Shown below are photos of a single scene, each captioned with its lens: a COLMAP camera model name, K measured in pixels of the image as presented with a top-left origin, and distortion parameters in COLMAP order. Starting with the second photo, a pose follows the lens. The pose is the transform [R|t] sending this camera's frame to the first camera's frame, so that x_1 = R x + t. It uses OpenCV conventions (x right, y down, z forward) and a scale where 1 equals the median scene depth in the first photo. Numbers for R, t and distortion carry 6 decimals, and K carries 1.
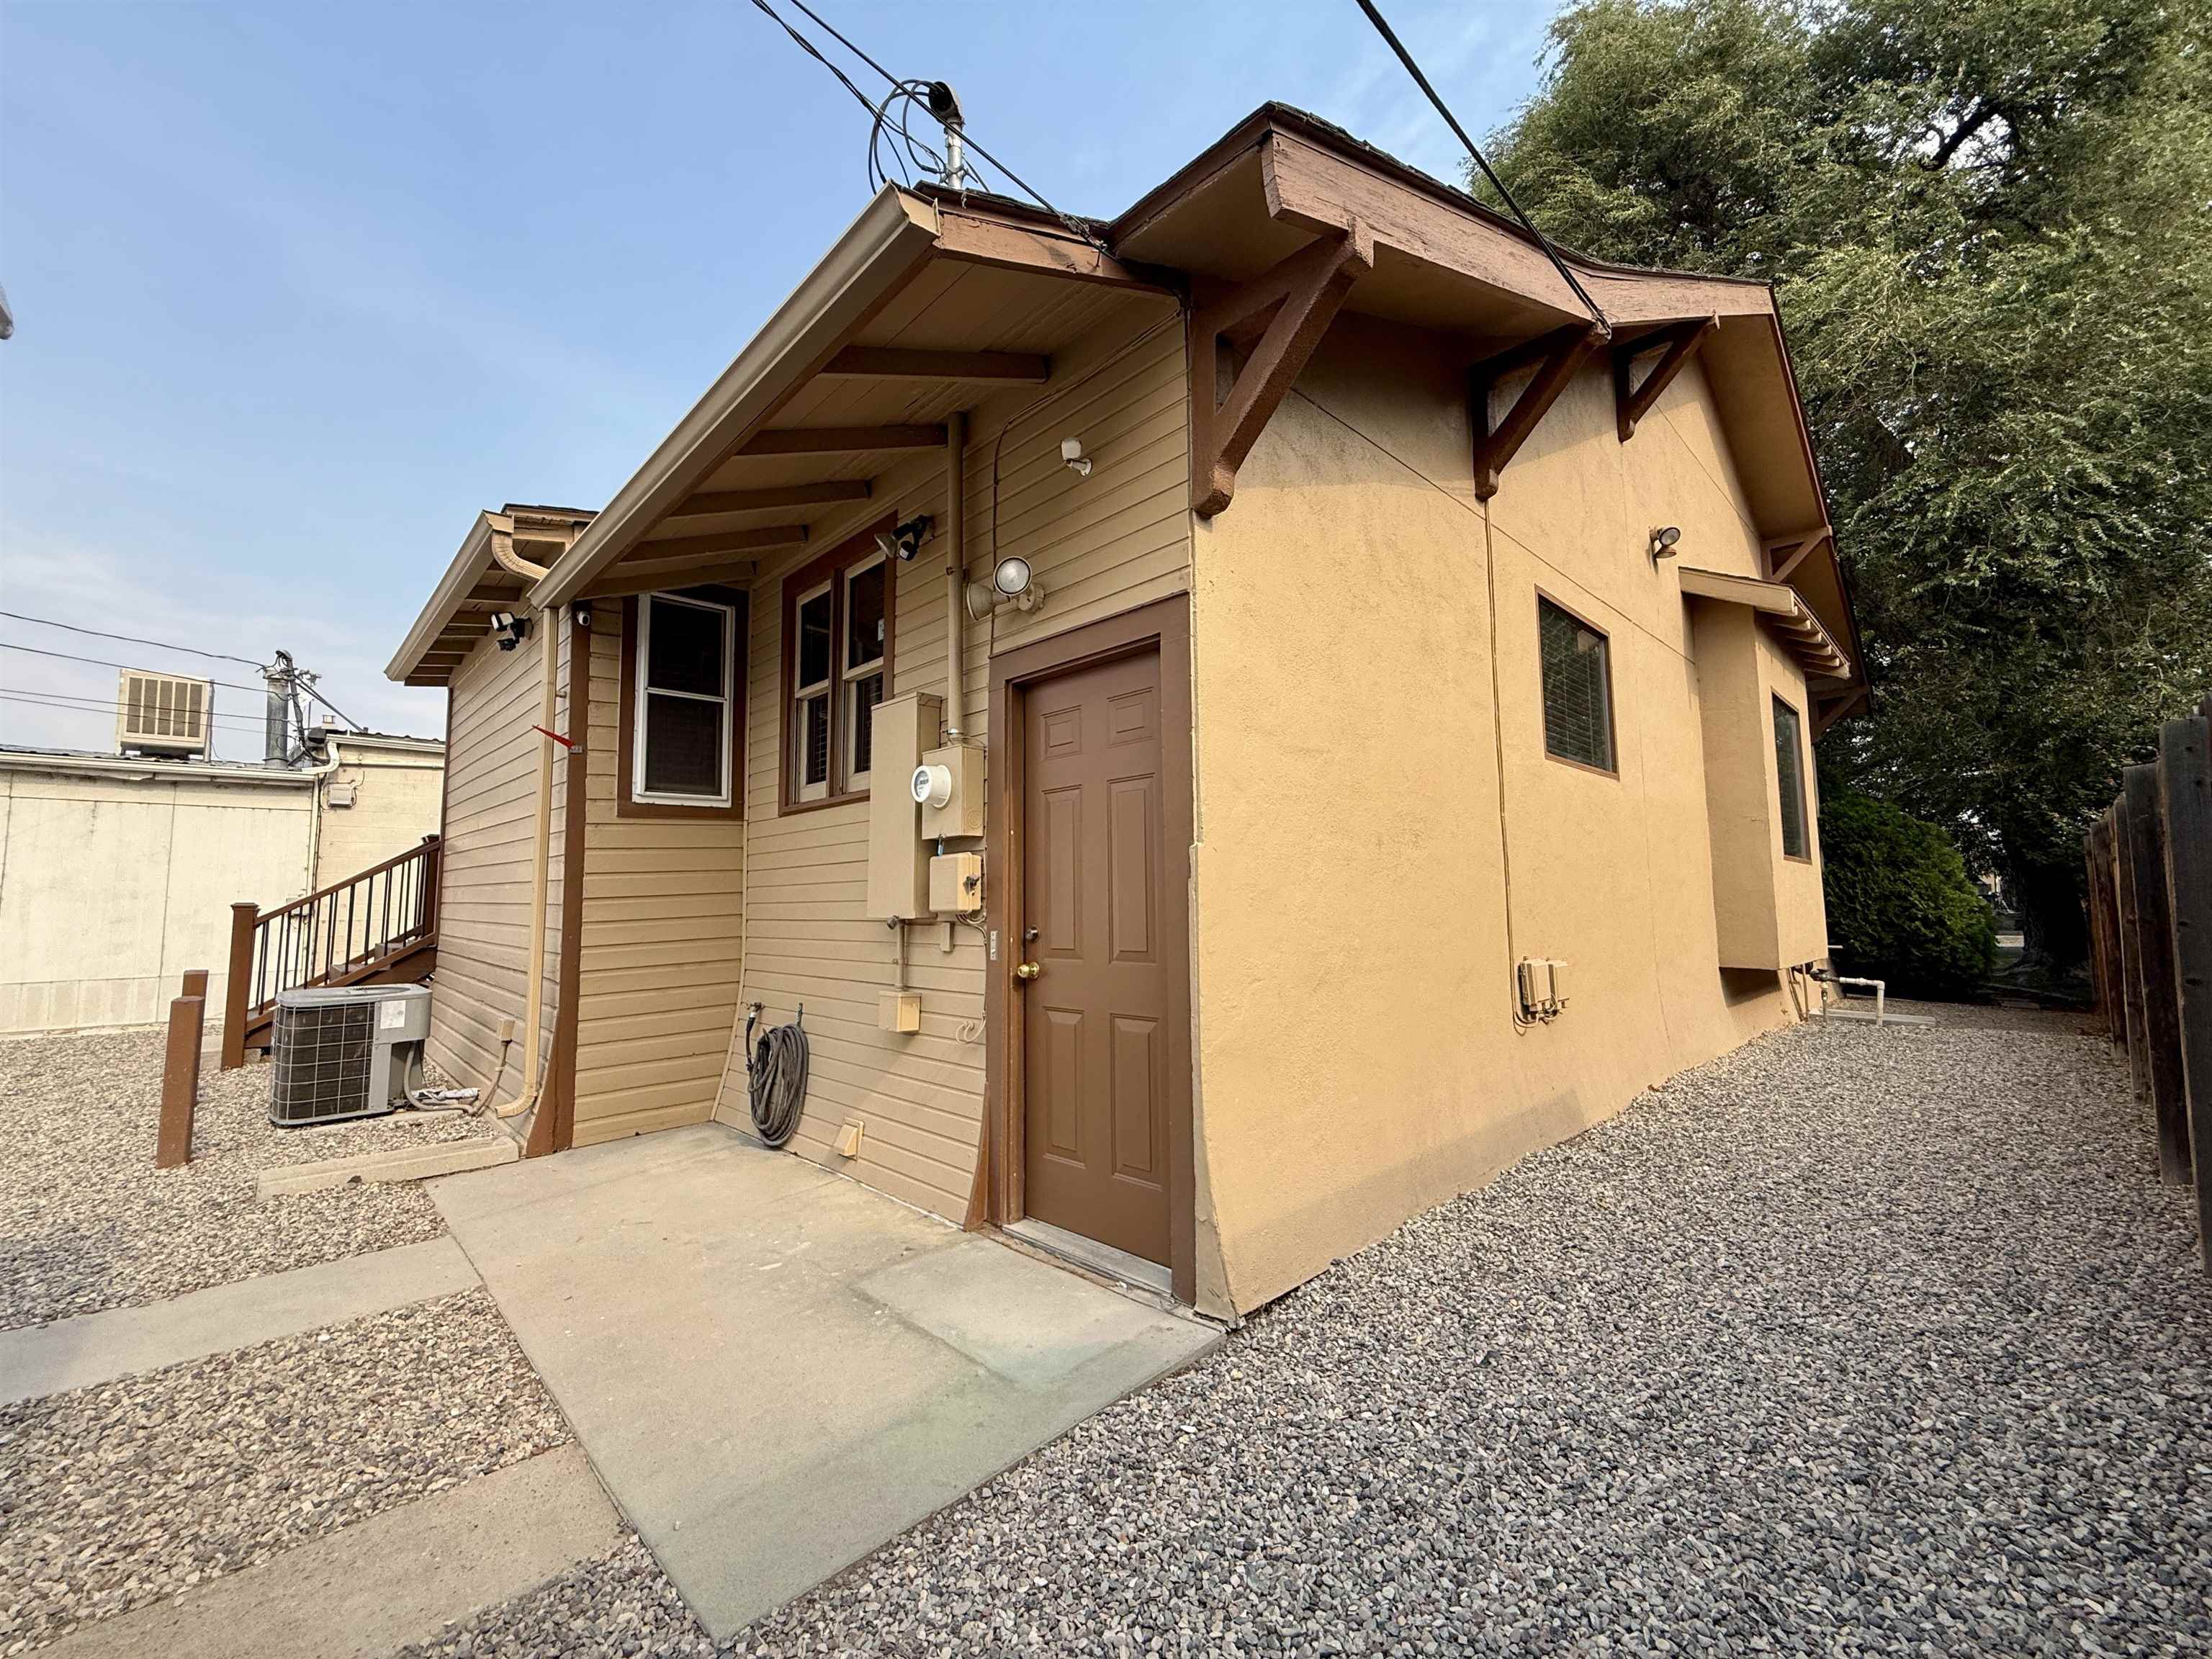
lens RADIAL K [[885.9, 0, 1122.8], [0, 885.9, 828.4], [0, 0, 1]] dist [0.001976, 0.000456]
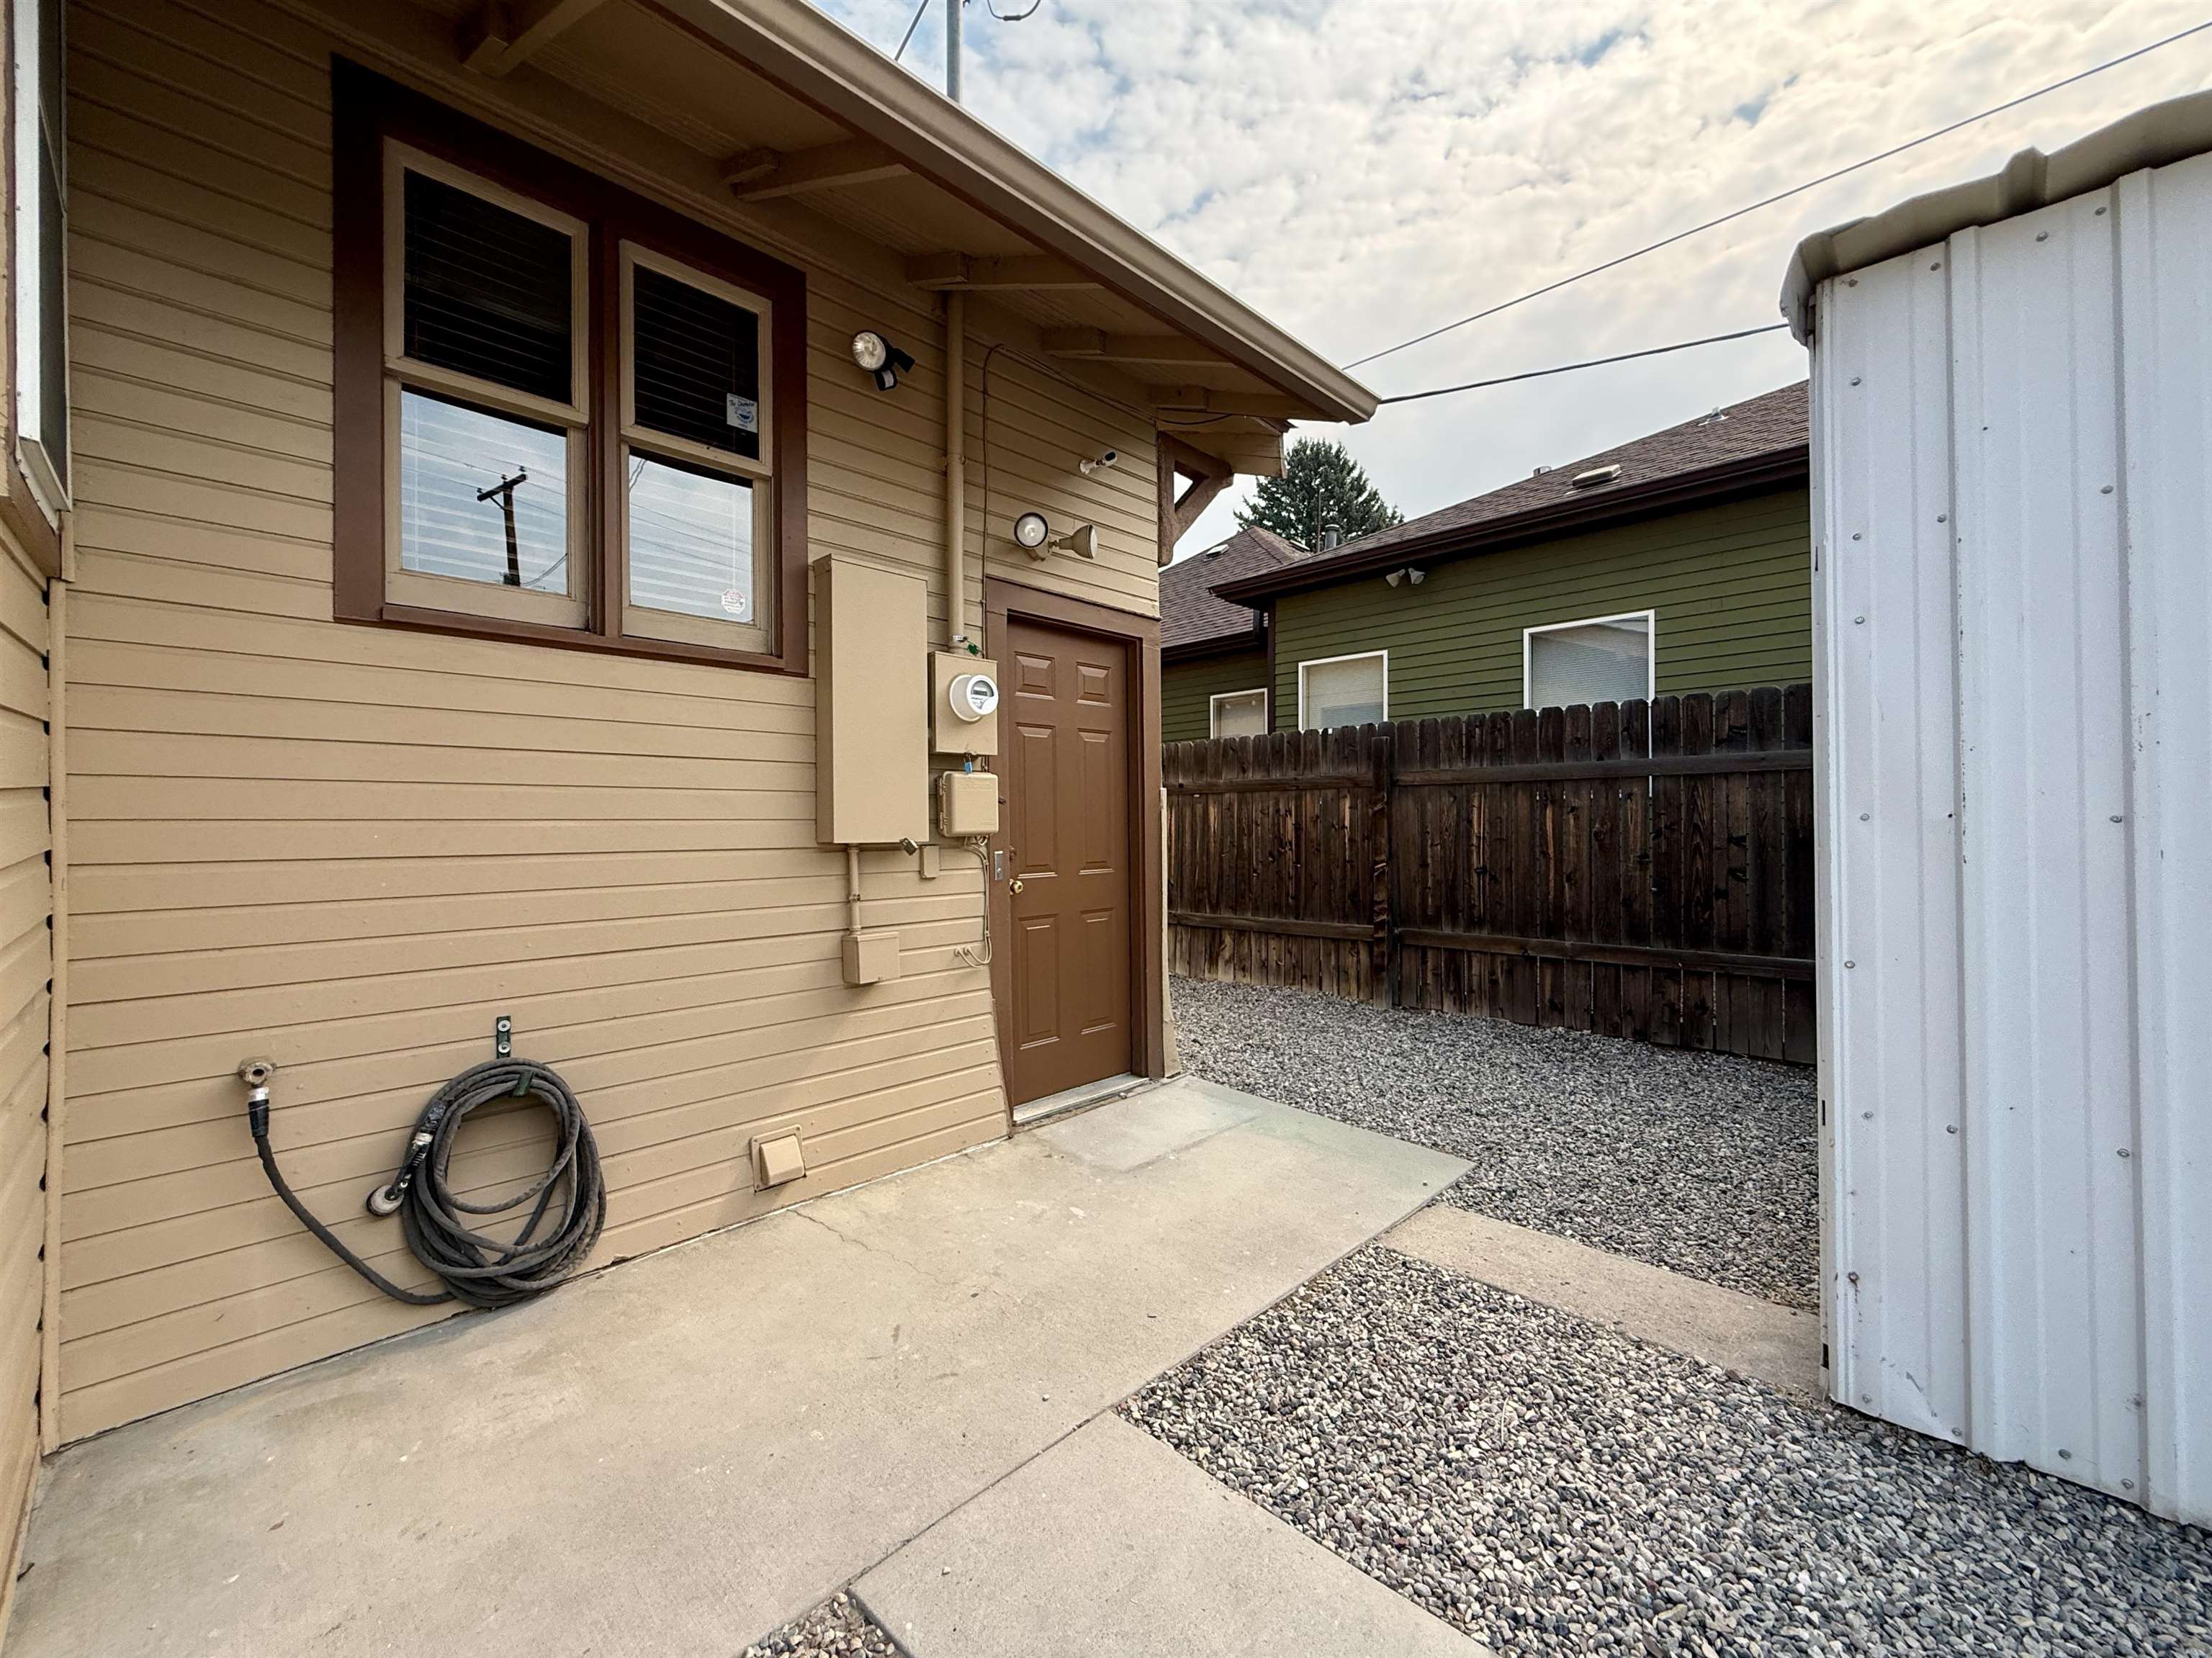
lens RADIAL K [[885.9, 0, 1082.5], [0, 885.9, 823.9], [0, 0, 1]] dist [0.001976, 0.000456]
pose [[0.002758, 0.014152, 0.999896, -1.131615], [-0.076707, 0.996957, -0.013899, 0.087582], [-0.997050, -0.076661, 0.003835, 0.871386]]
